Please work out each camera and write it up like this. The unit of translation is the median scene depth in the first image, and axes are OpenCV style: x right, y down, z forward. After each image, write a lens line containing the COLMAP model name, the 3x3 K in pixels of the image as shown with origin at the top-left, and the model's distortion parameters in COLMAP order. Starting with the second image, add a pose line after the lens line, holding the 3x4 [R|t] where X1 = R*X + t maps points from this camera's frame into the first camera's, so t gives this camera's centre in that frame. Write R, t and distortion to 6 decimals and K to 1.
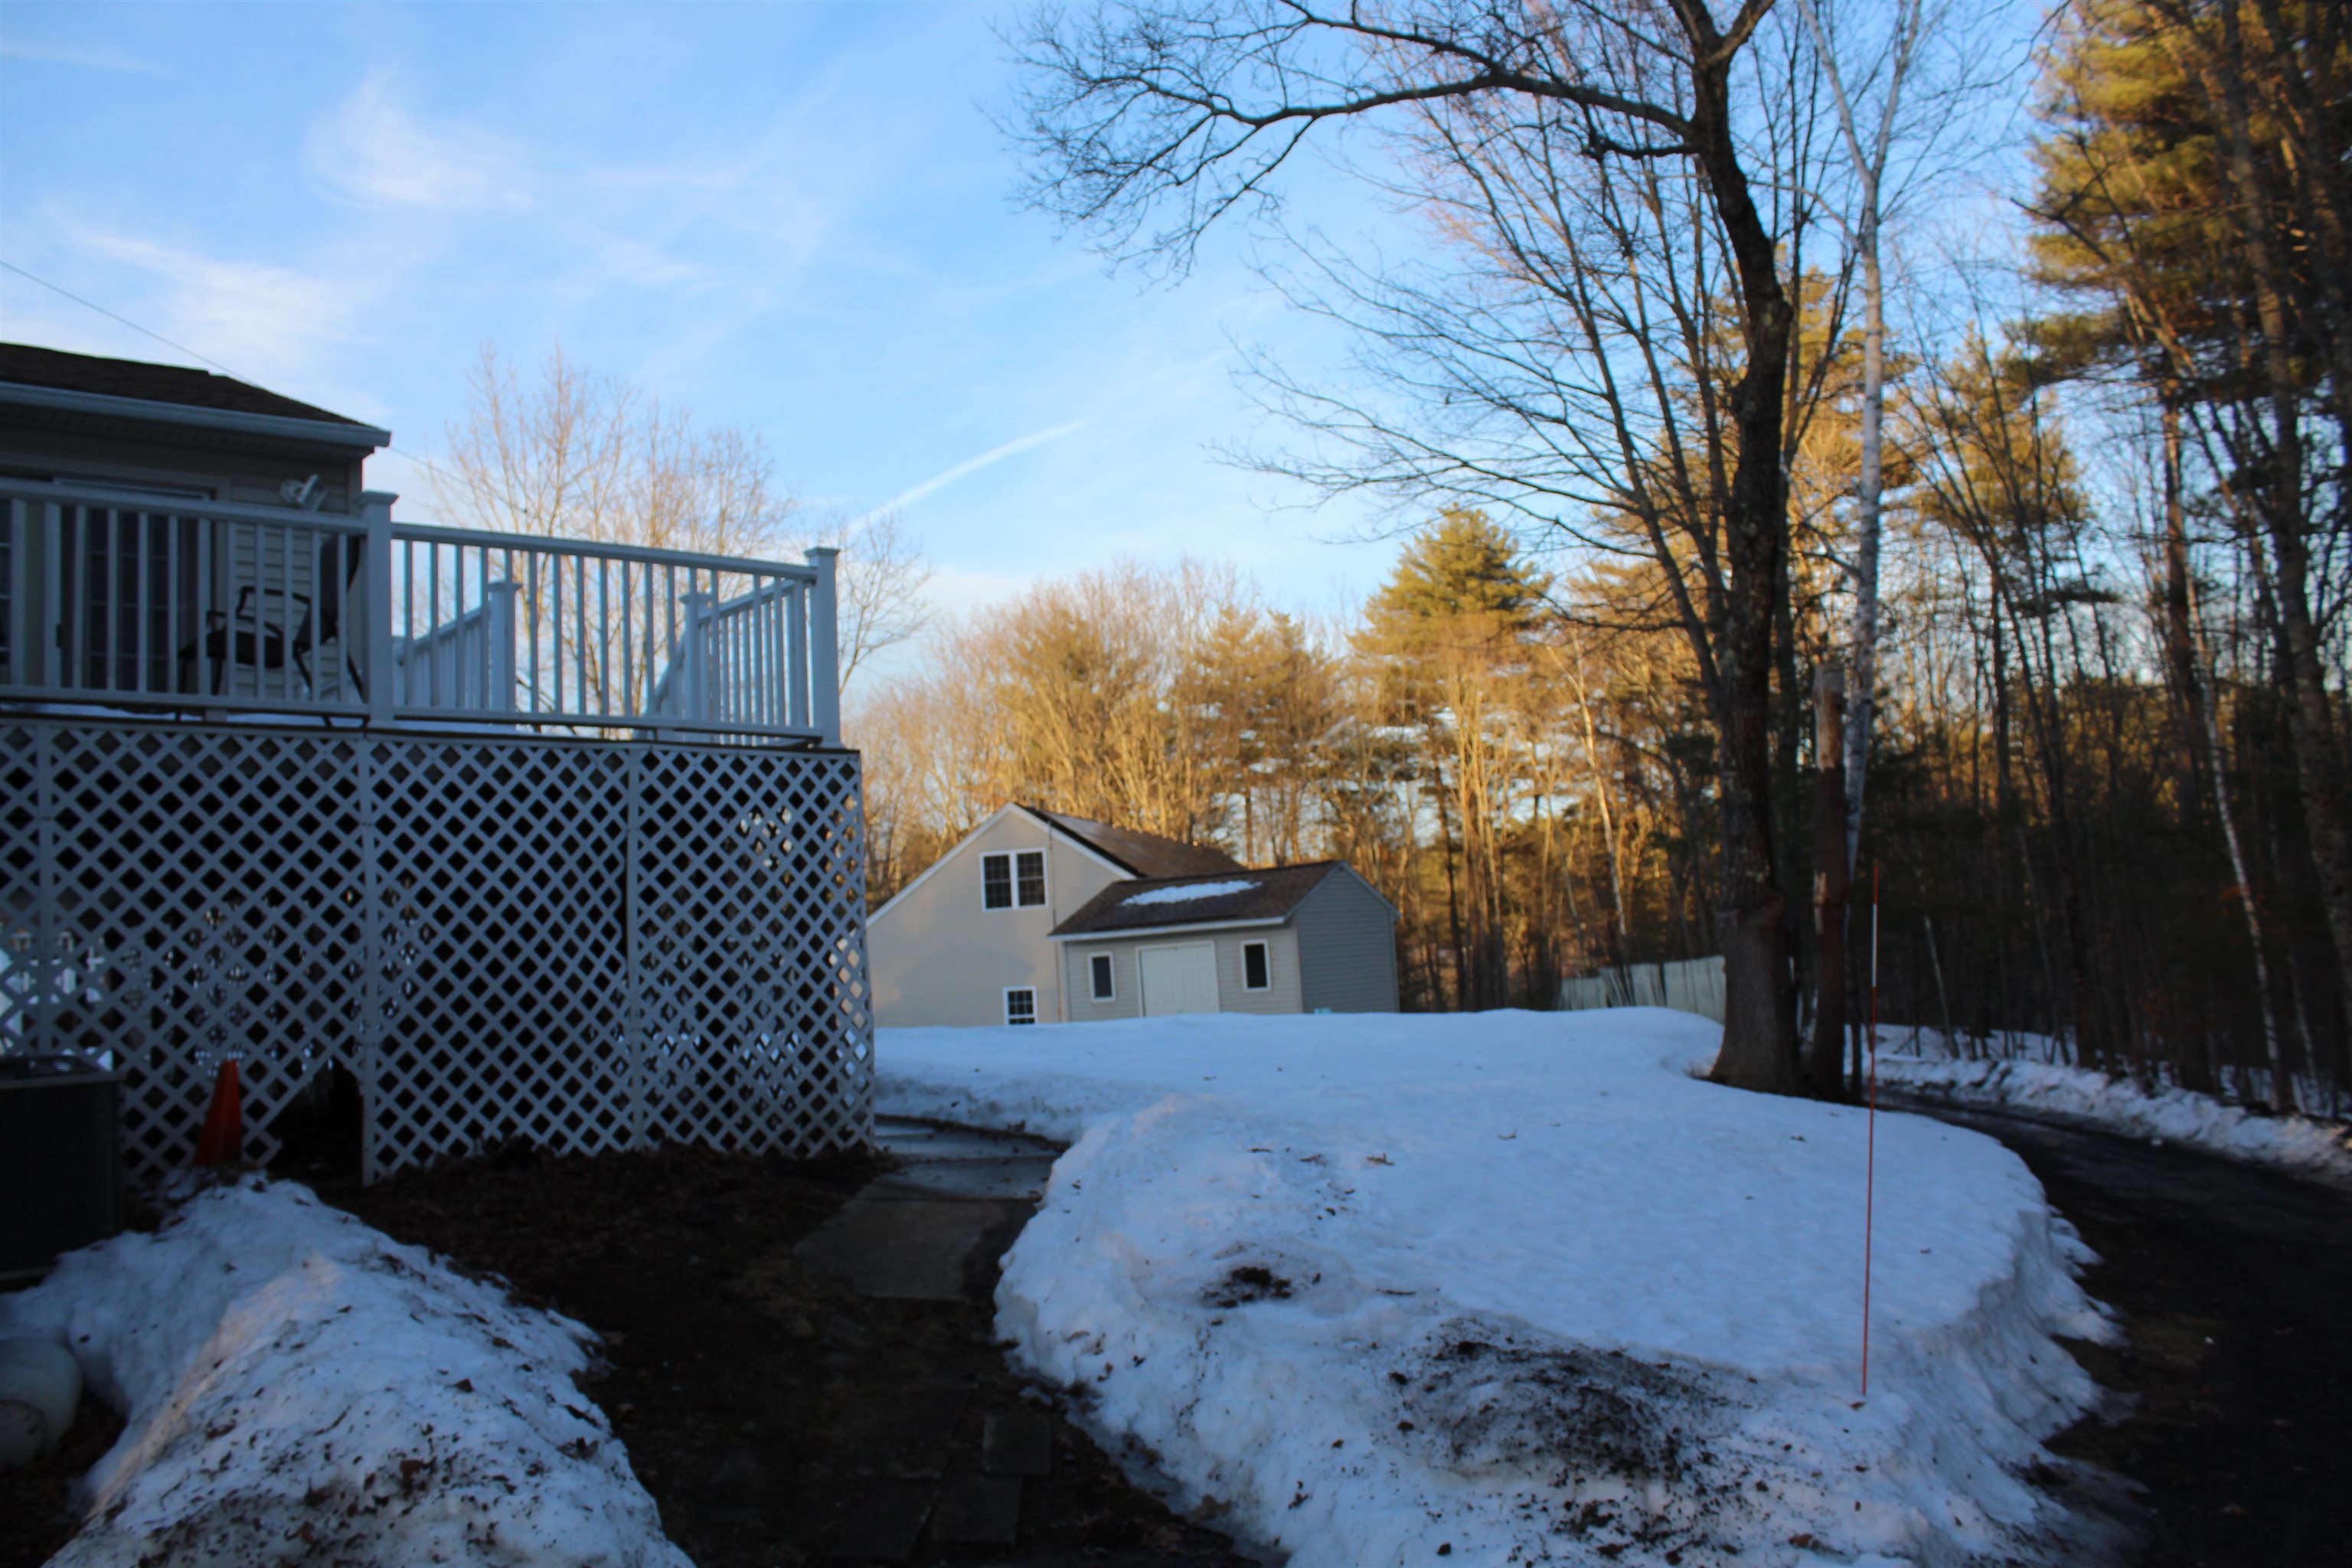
lens RADIAL K [[2049.0, 0, 1176.0], [0, 2049.0, 784.0], [0, 0, 1]] dist [-0.125206, -0.000139]
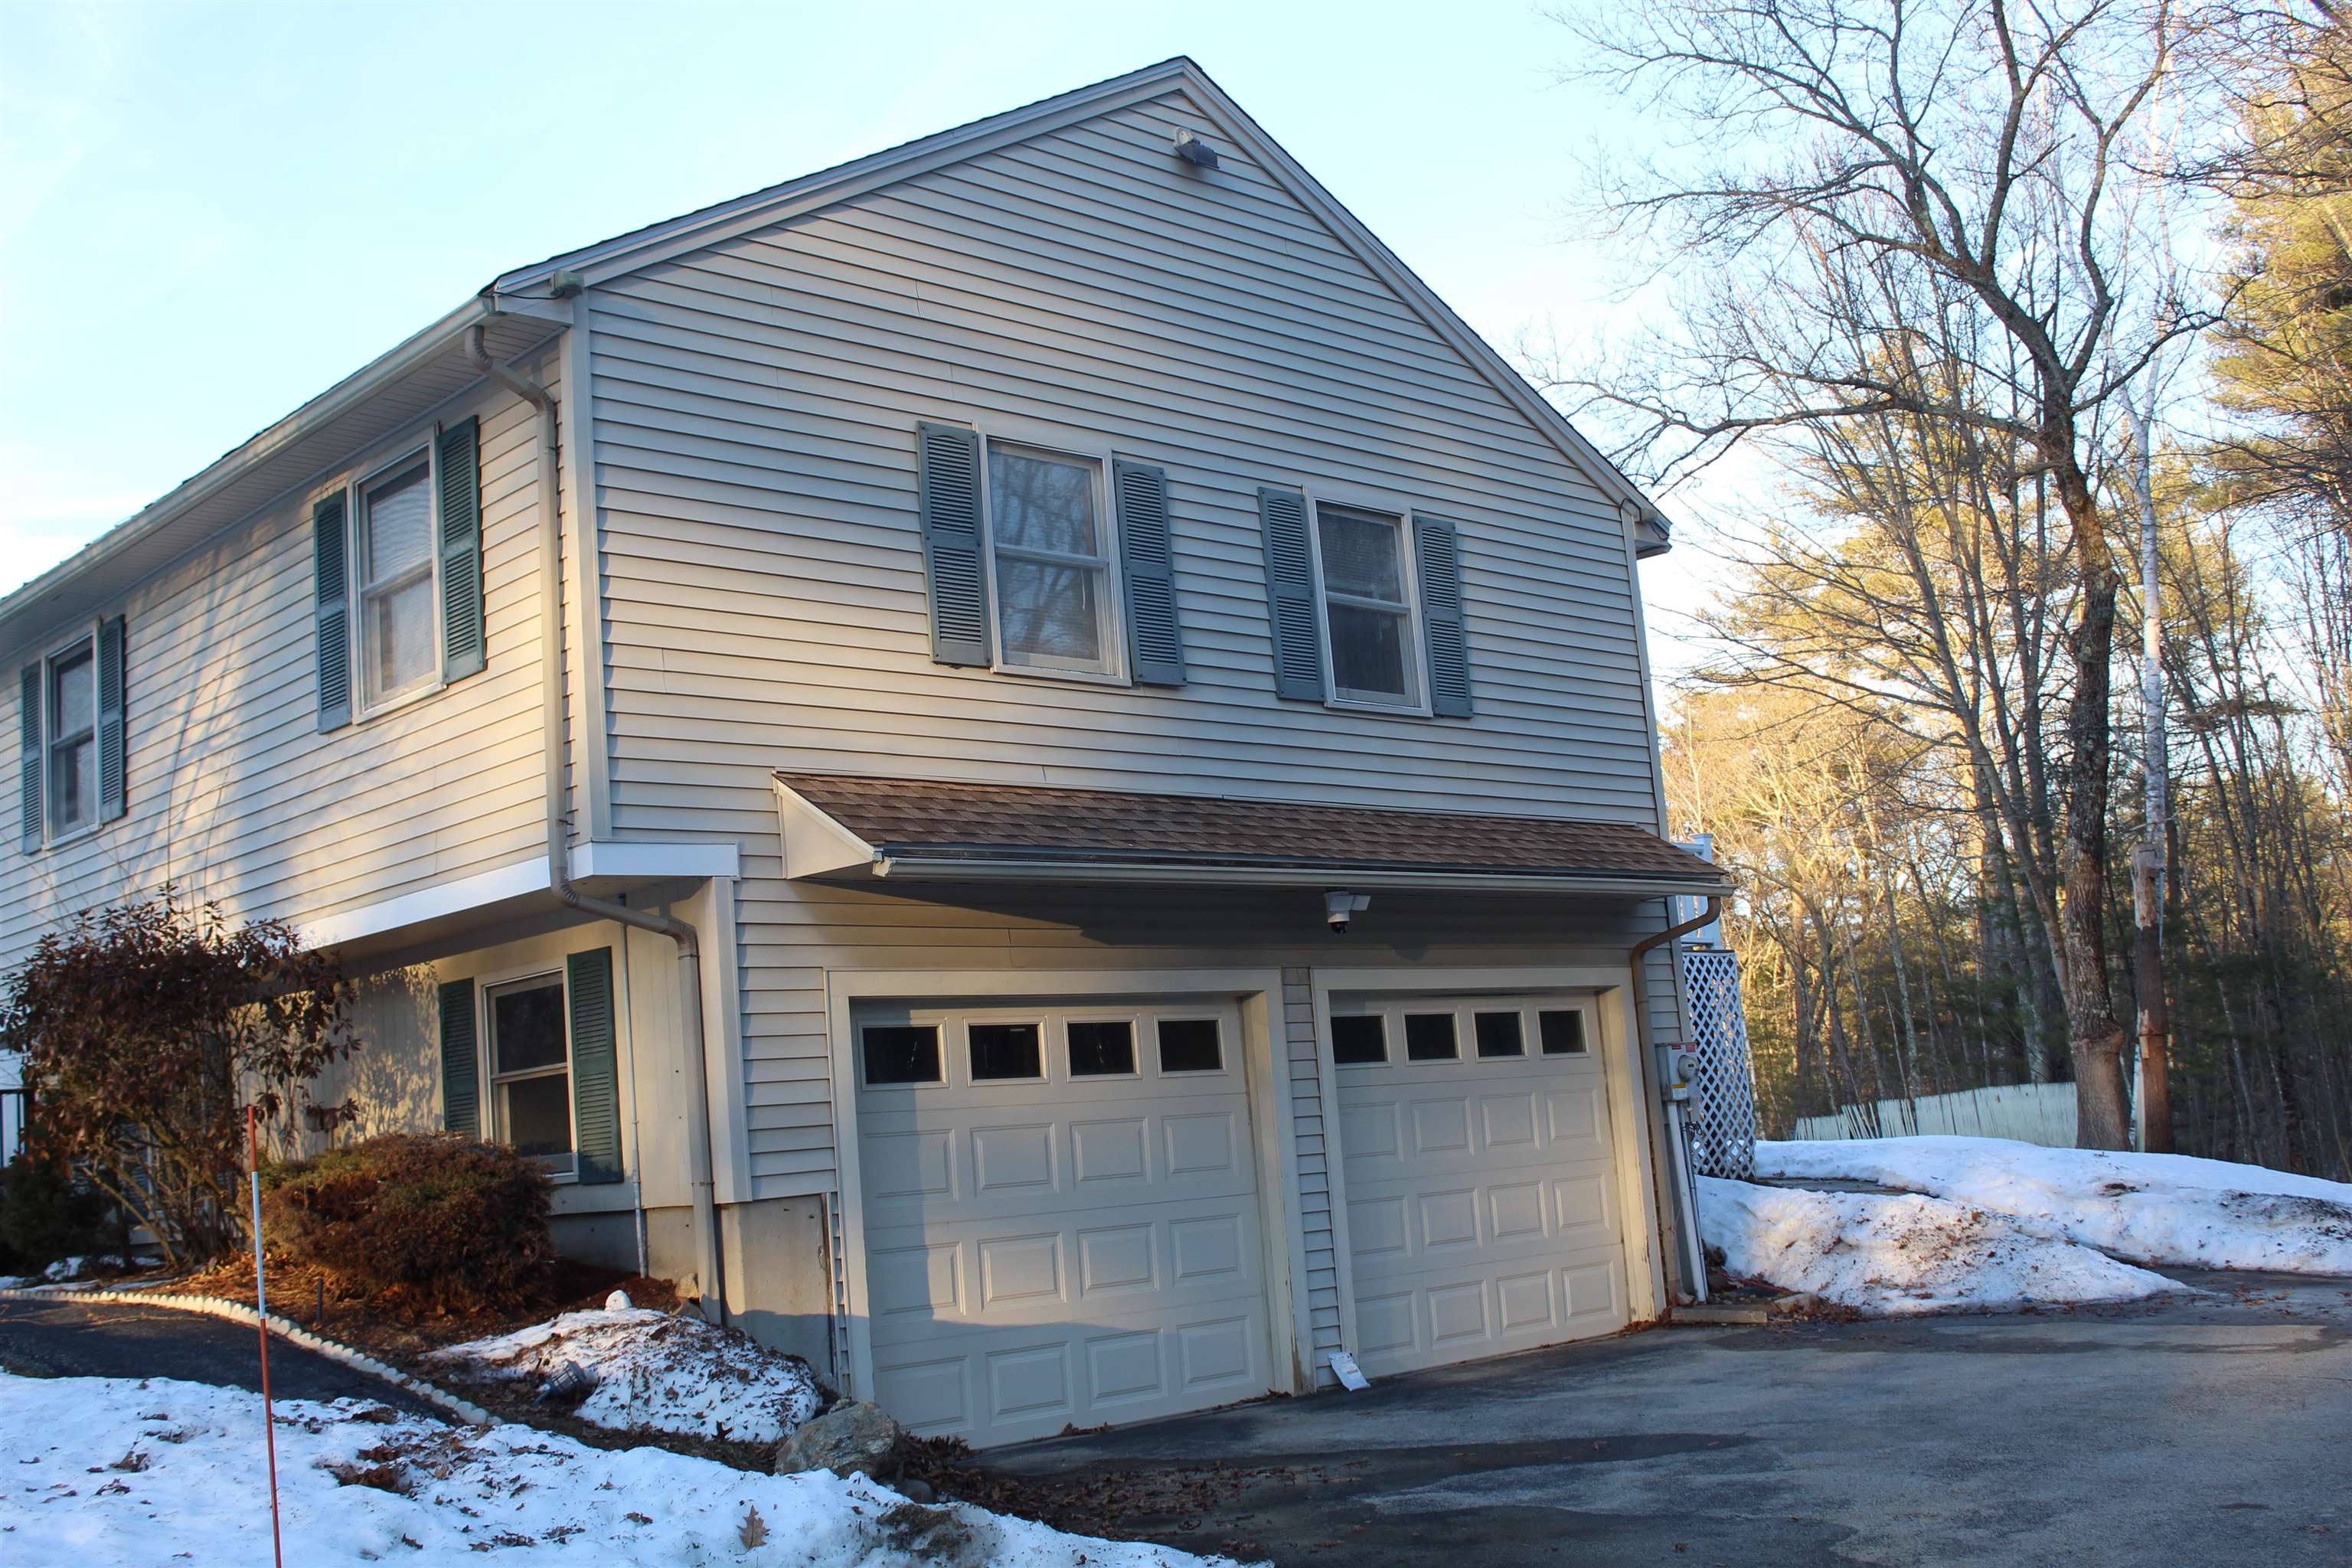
lens RADIAL K [[2488.2, 0, 1176.0], [0, 2488.2, 784.0], [0, 0, 1]] dist [-0.082186, 0.008633]
pose [[0.999608, -0.007577, 0.026966, -0.339518], [0.008908, 0.998730, -0.049585, -0.027616], [-0.026556, 0.049806, 0.998406, -0.551950]]
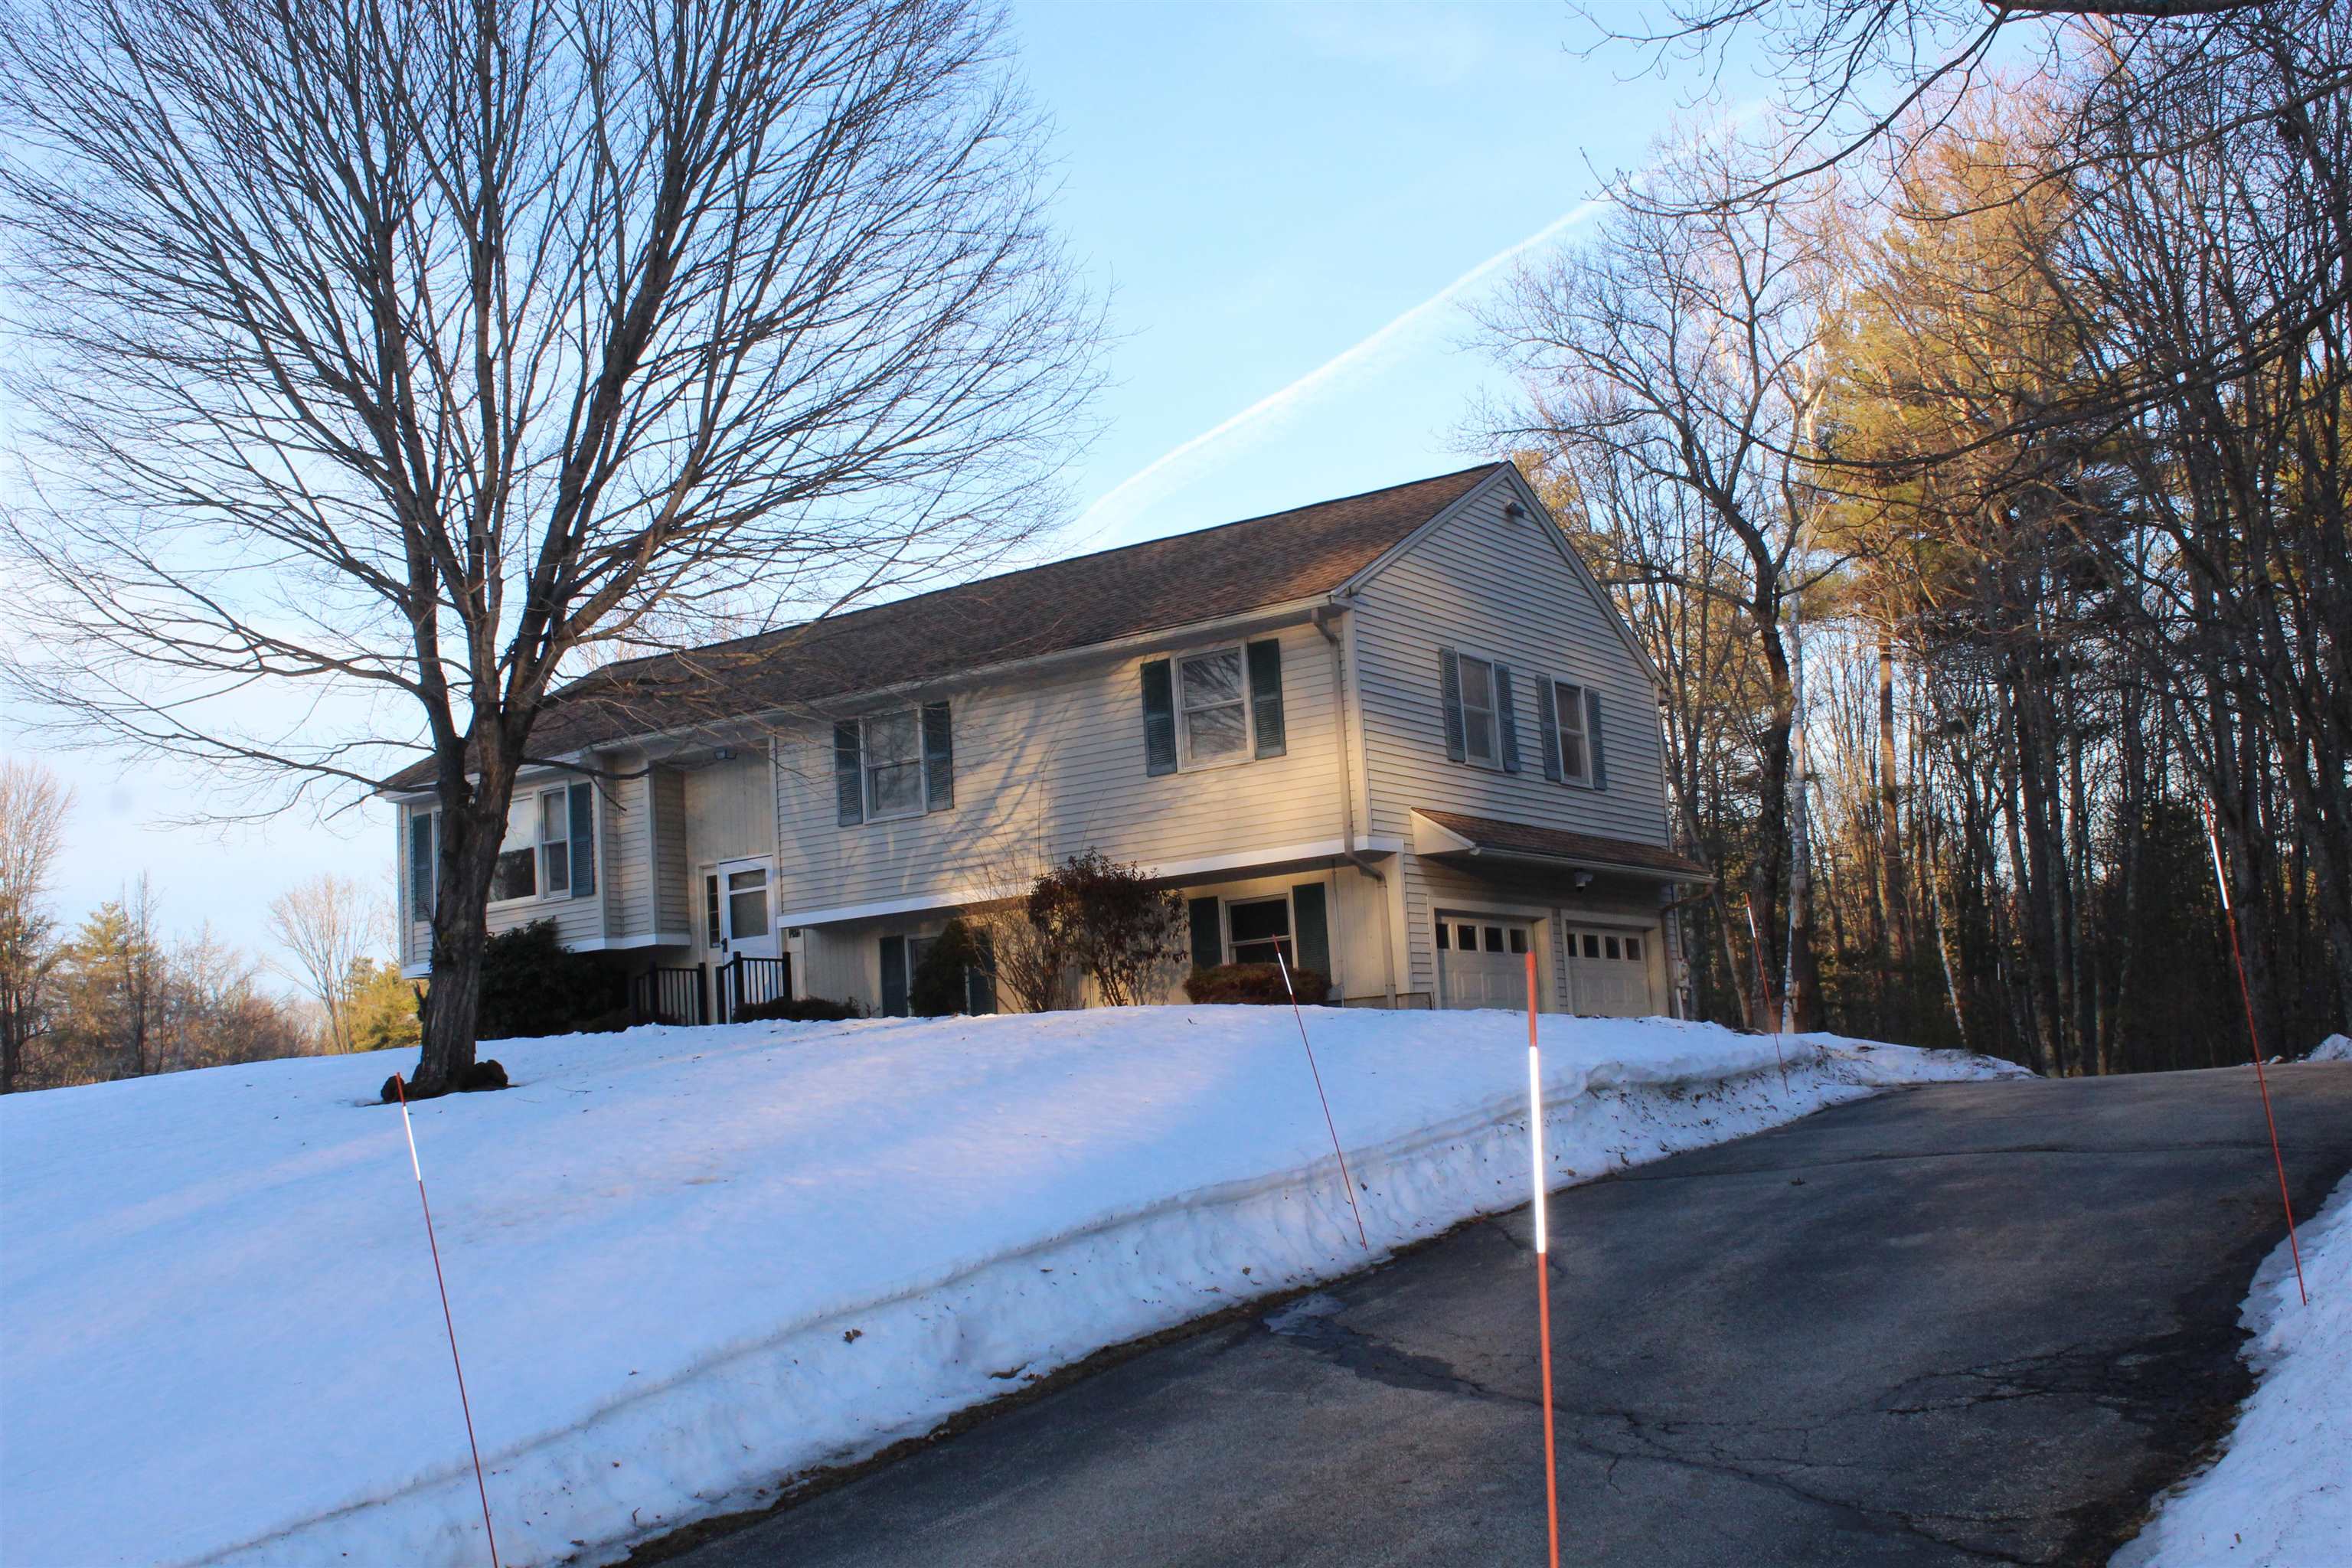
lens RADIAL K [[2494.3, 0, 1175.3], [0, 2494.3, 806.5], [0, 0, 1]] dist [-0.185132, 0.179802]
pose [[0.972572, 0.037594, 0.229544, -0.838582], [-0.027237, 0.998470, -0.048127, 0.006243], [-0.231002, 0.040555, 0.972108, -1.219926]]
